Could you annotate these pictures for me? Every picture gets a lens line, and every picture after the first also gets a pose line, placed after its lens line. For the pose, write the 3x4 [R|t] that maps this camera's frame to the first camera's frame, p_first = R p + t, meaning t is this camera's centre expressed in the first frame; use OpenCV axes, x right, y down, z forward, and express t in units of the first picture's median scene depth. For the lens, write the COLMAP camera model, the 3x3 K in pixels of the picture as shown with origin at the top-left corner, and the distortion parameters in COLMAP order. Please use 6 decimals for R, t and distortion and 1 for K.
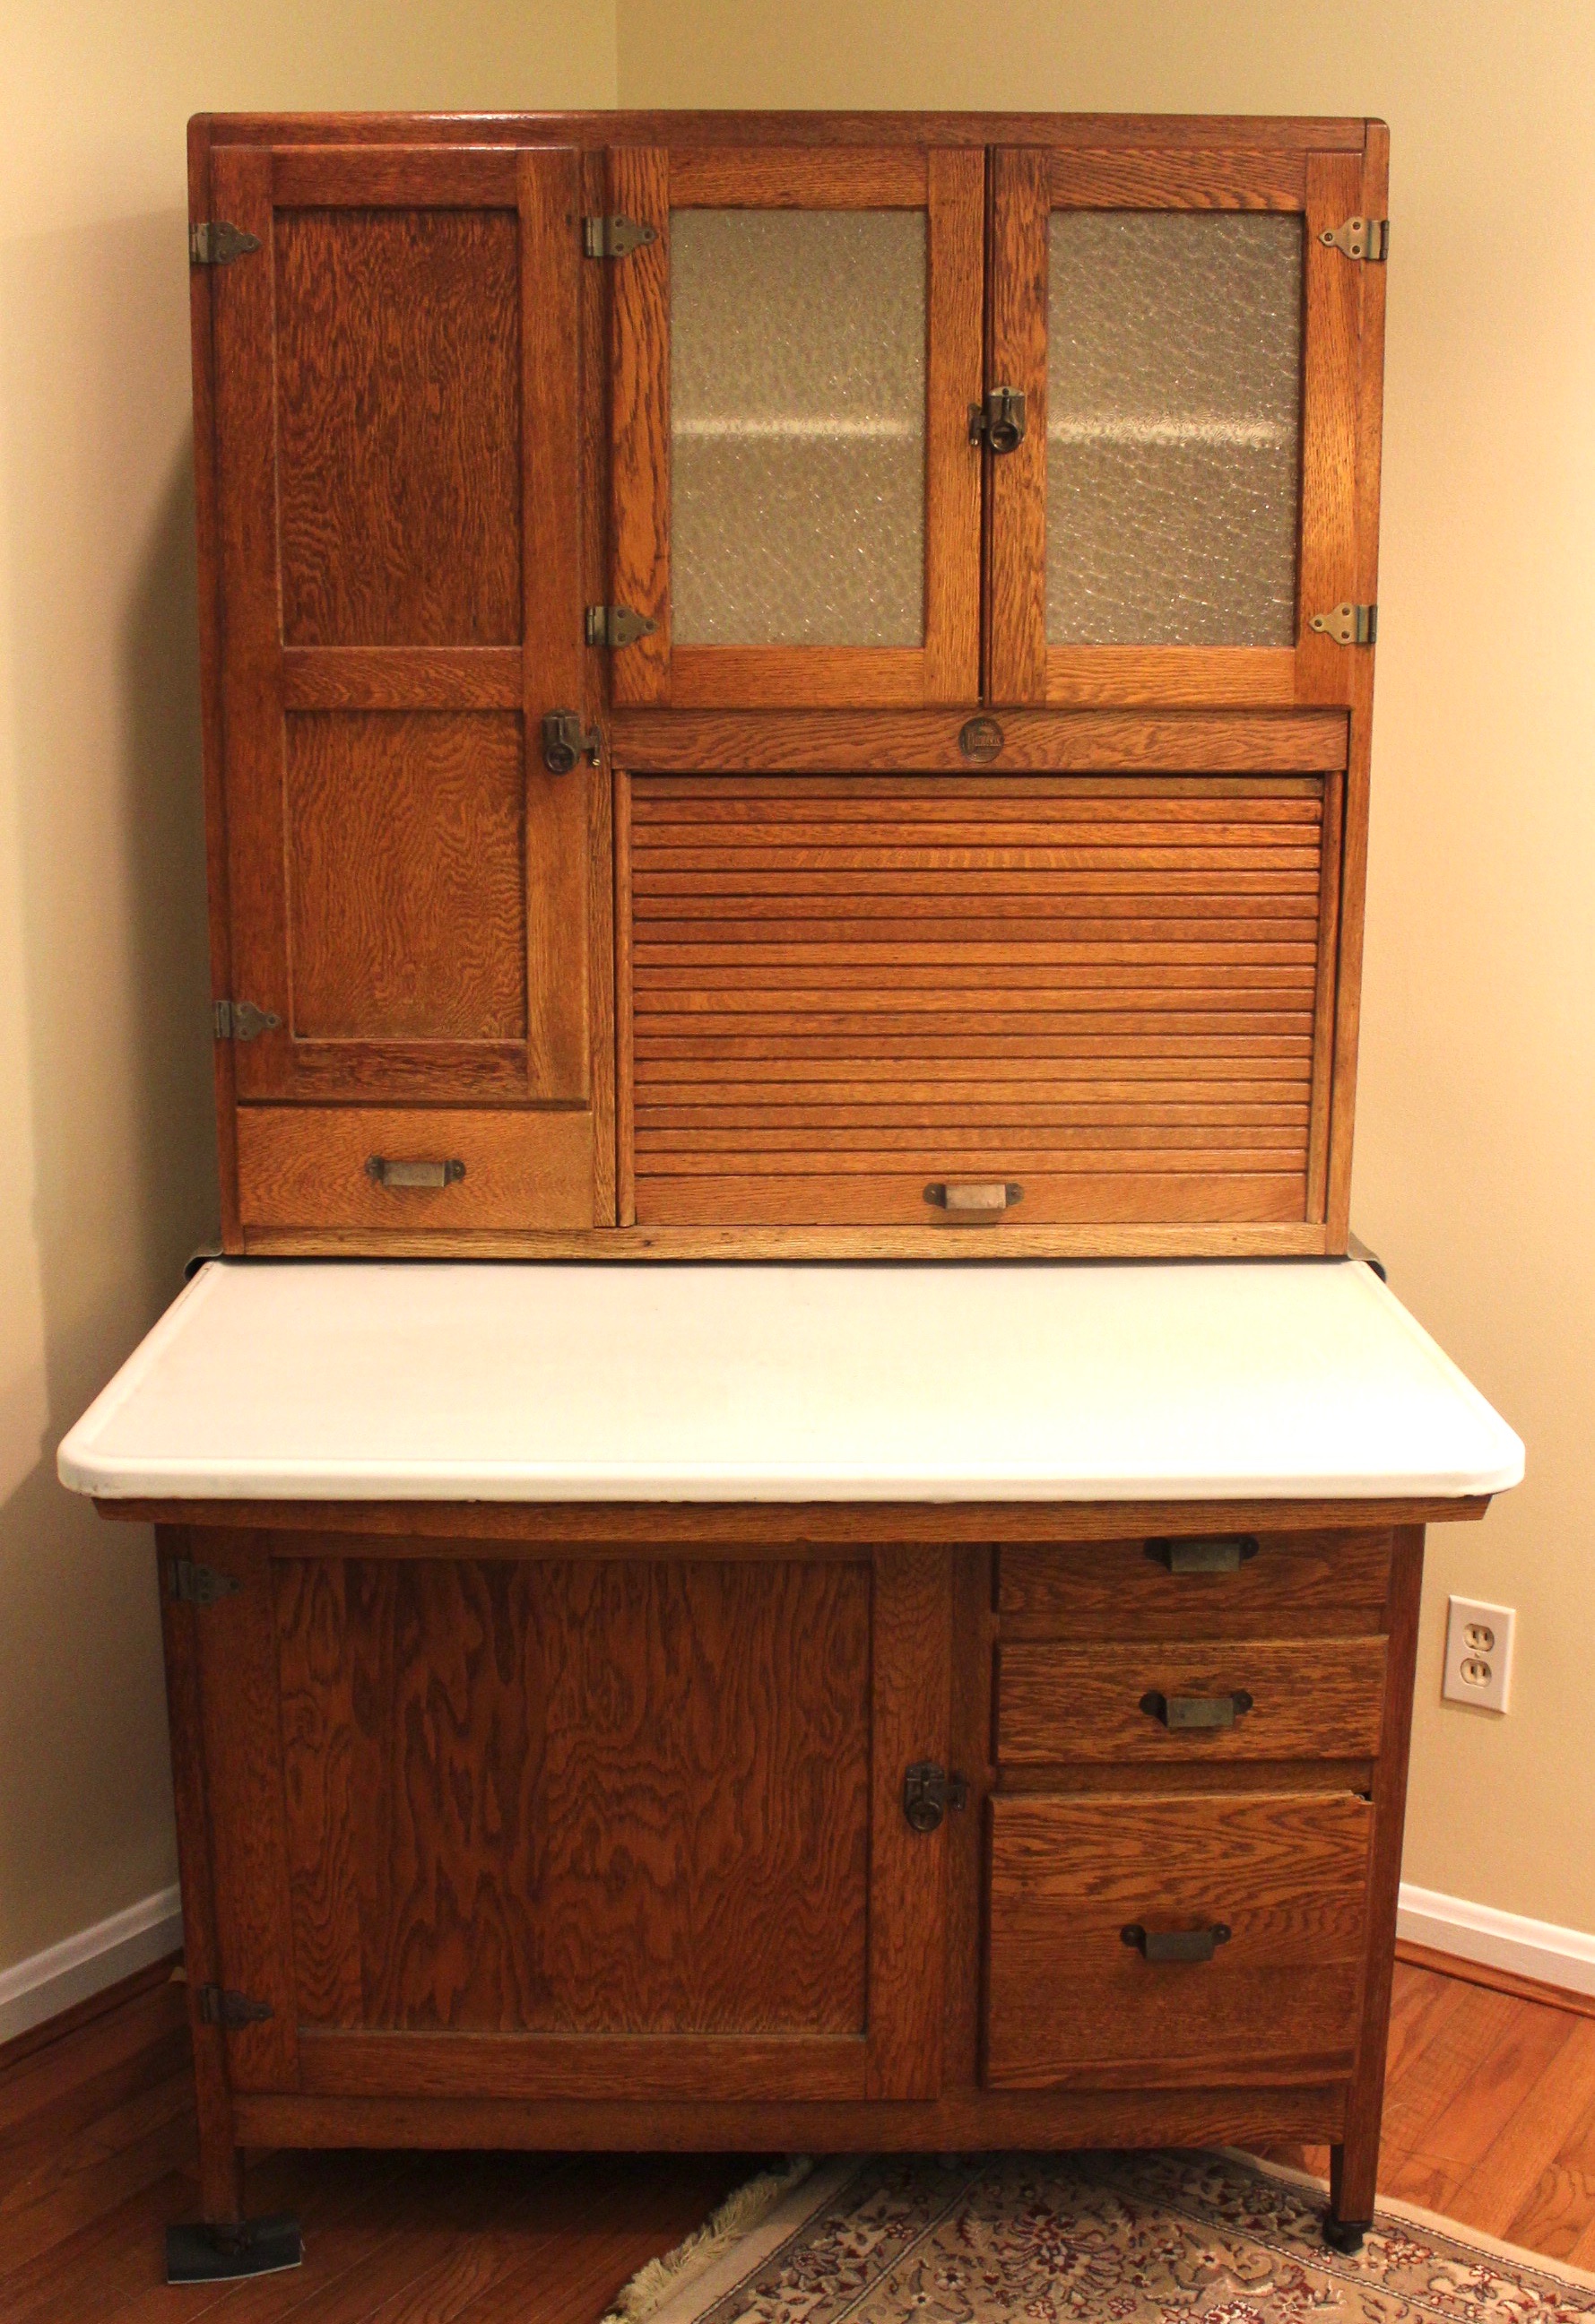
lens RADIAL K [[2599.4, 0, 797.5], [0, 2599.4, 1162.0], [0, 0, 1]] dist [-0.192448, 0.238909]
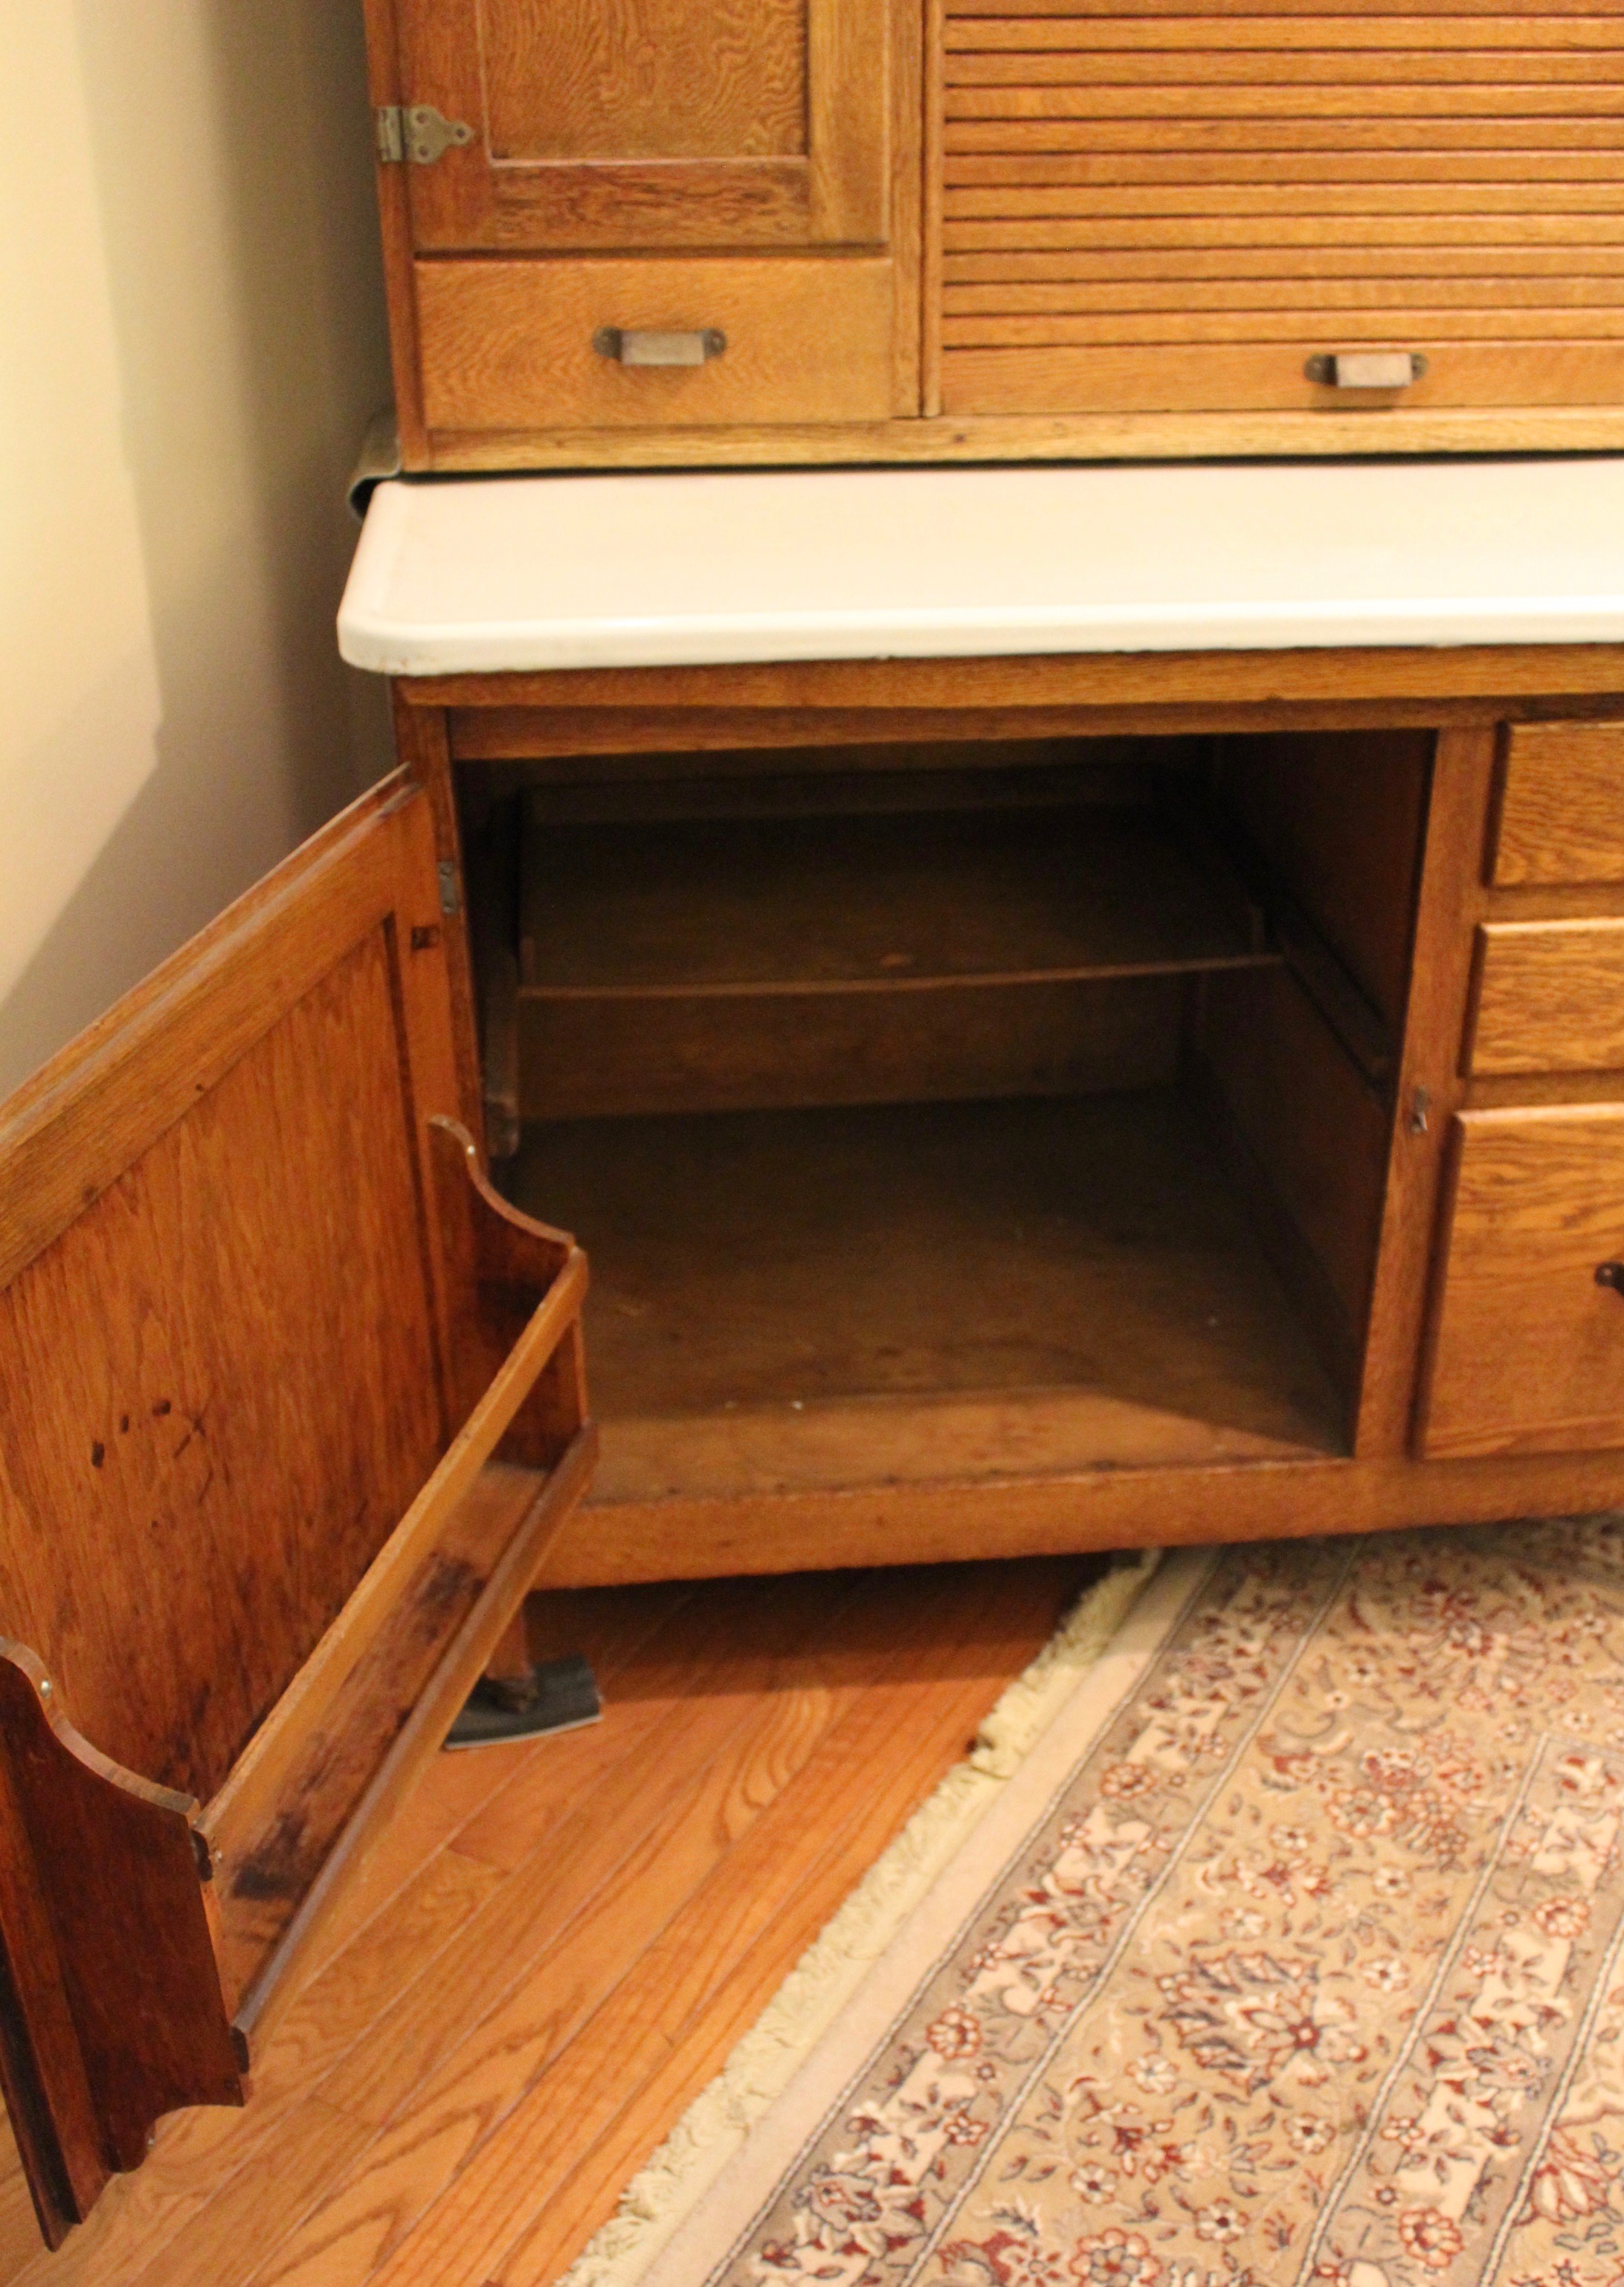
lens RADIAL K [[2479.4, 0, 871.3], [0, 2479.4, 1278.4], [0, 0, 1]] dist [-0.136853, 0.149961]
pose [[0.994087, -0.057059, 0.092386, -0.169120], [0.027416, 0.955135, 0.294899, 0.056050], [-0.105067, -0.290623, 0.951052, 0.241009]]
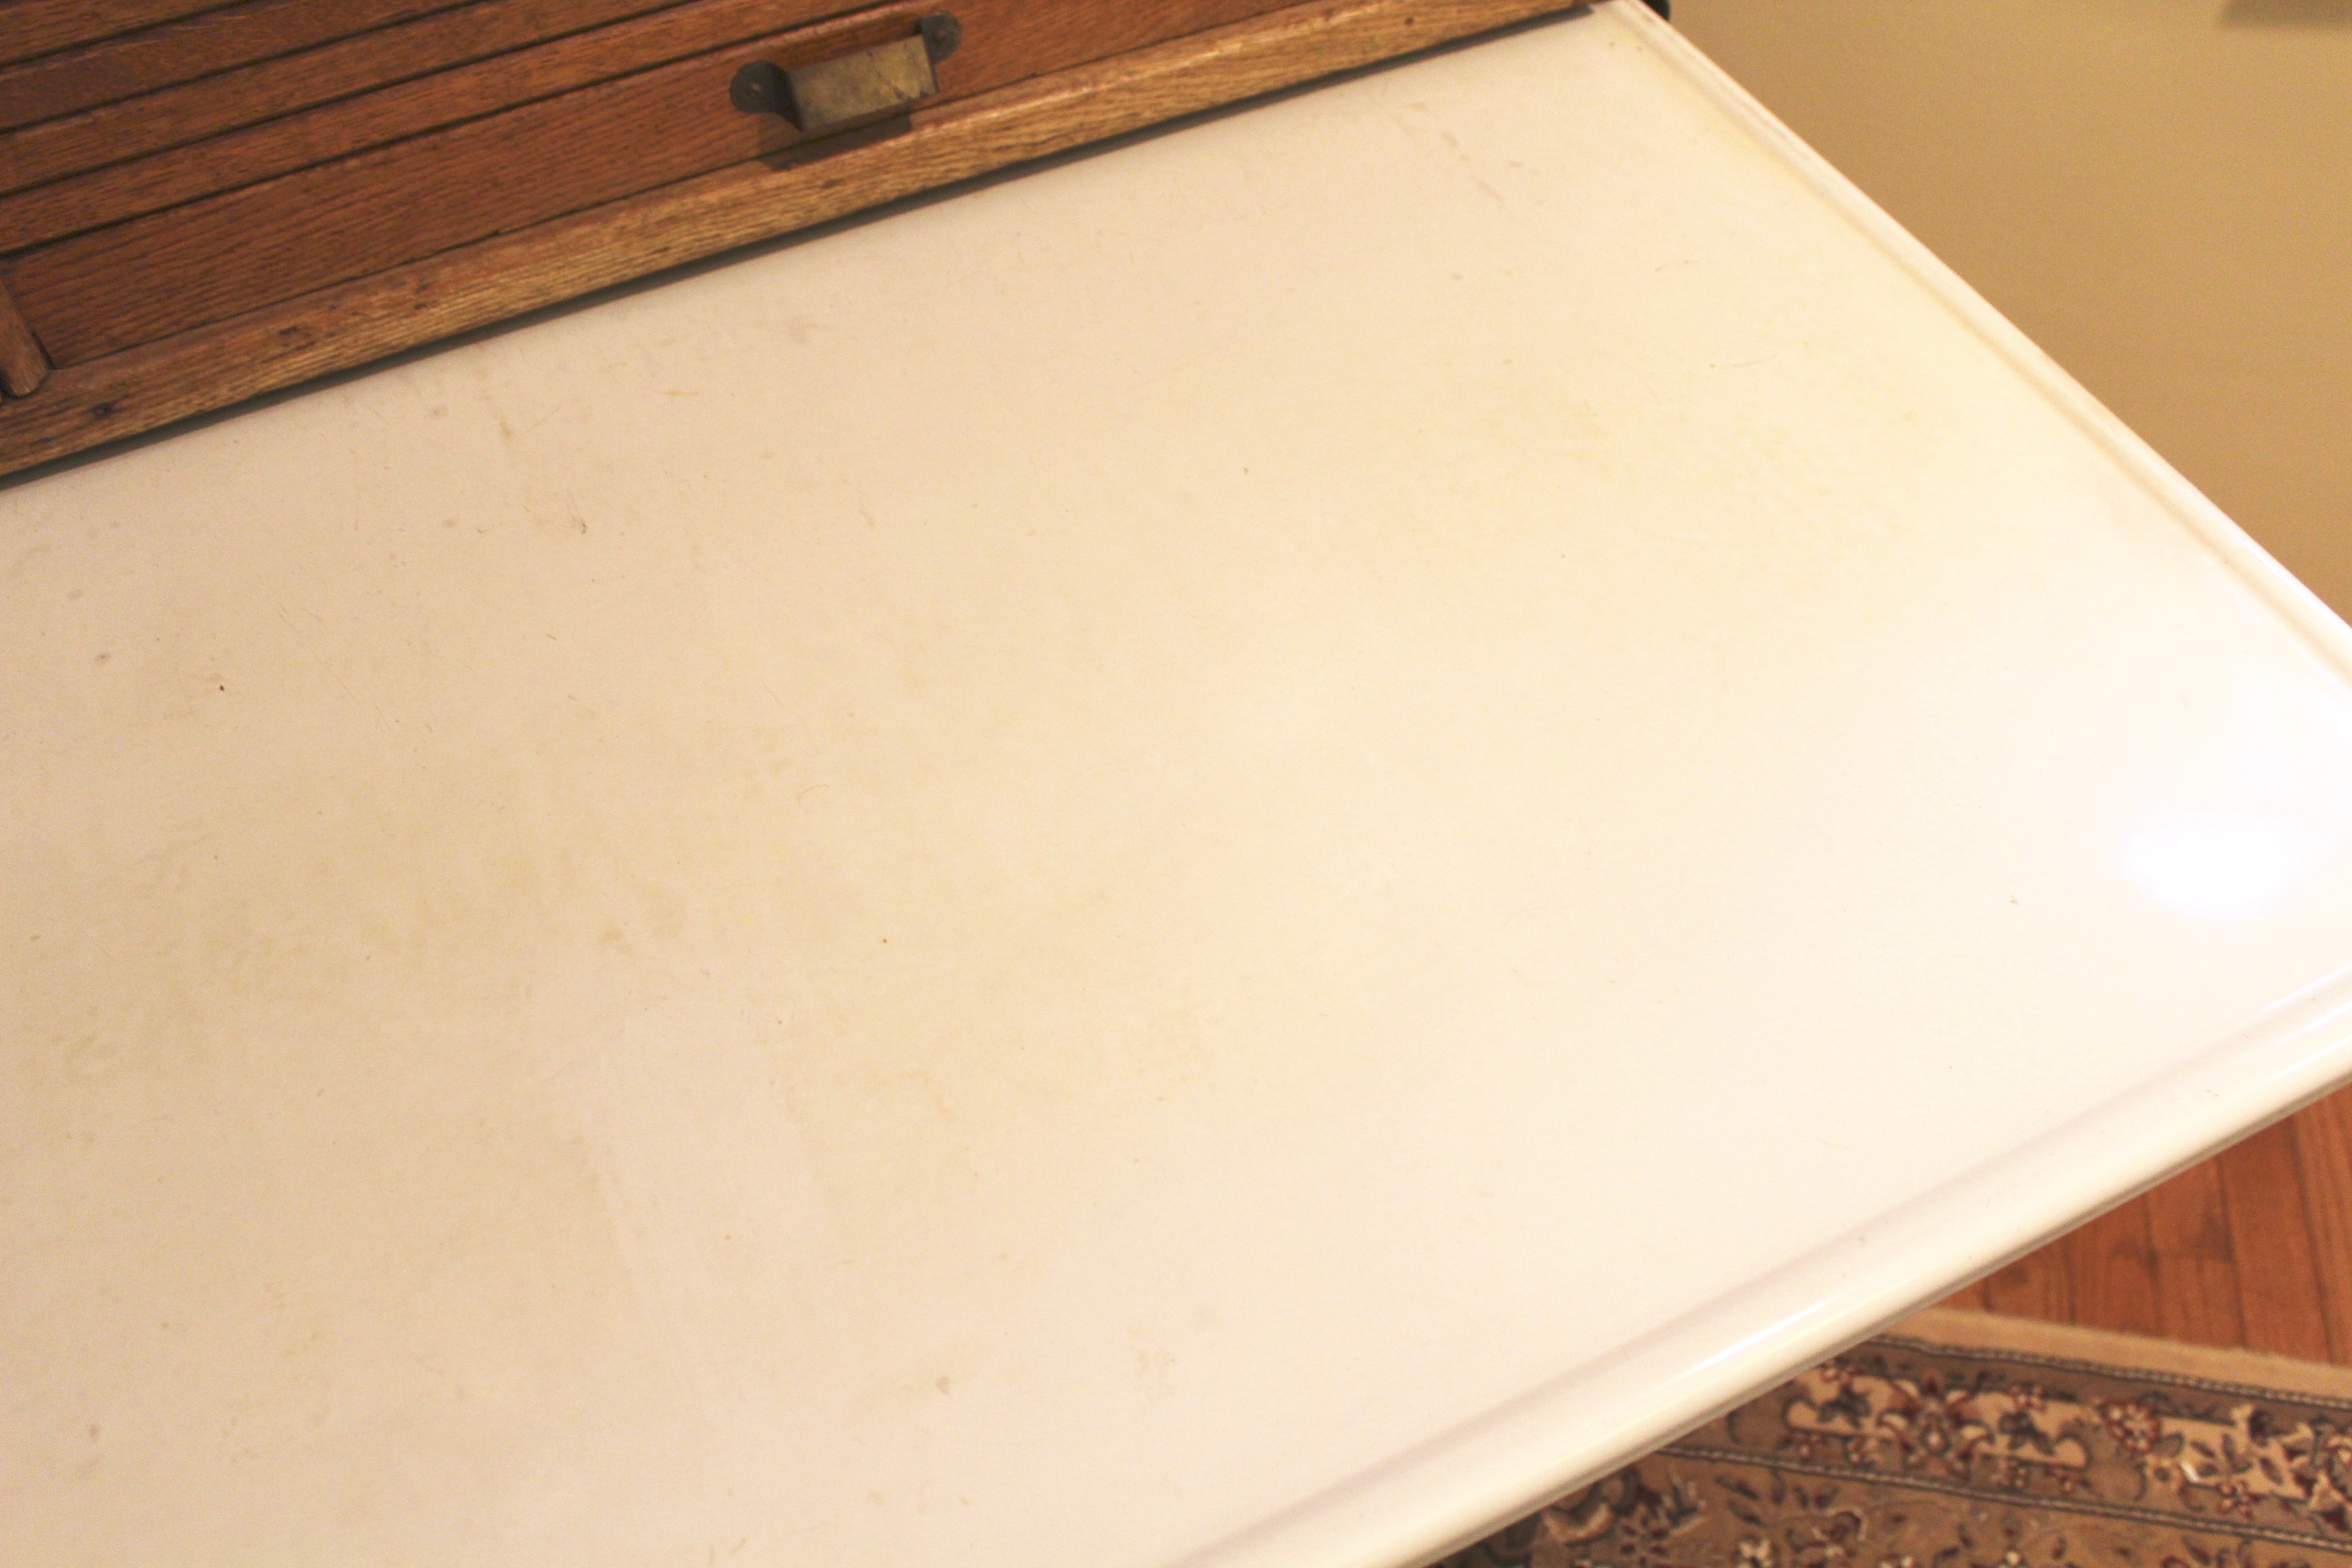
lens RADIAL K [[2158.2, 0, 1175.9], [0, 2158.2, 820.9], [0, 0, 1]] dist [-0.167282, 0.157289]
pose [[0.907337, -0.340064, 0.247177, -0.009364], [0.104167, 0.751471, 0.651491, -0.113655], [-0.407295, -0.565375, 0.717260, 0.685194]]
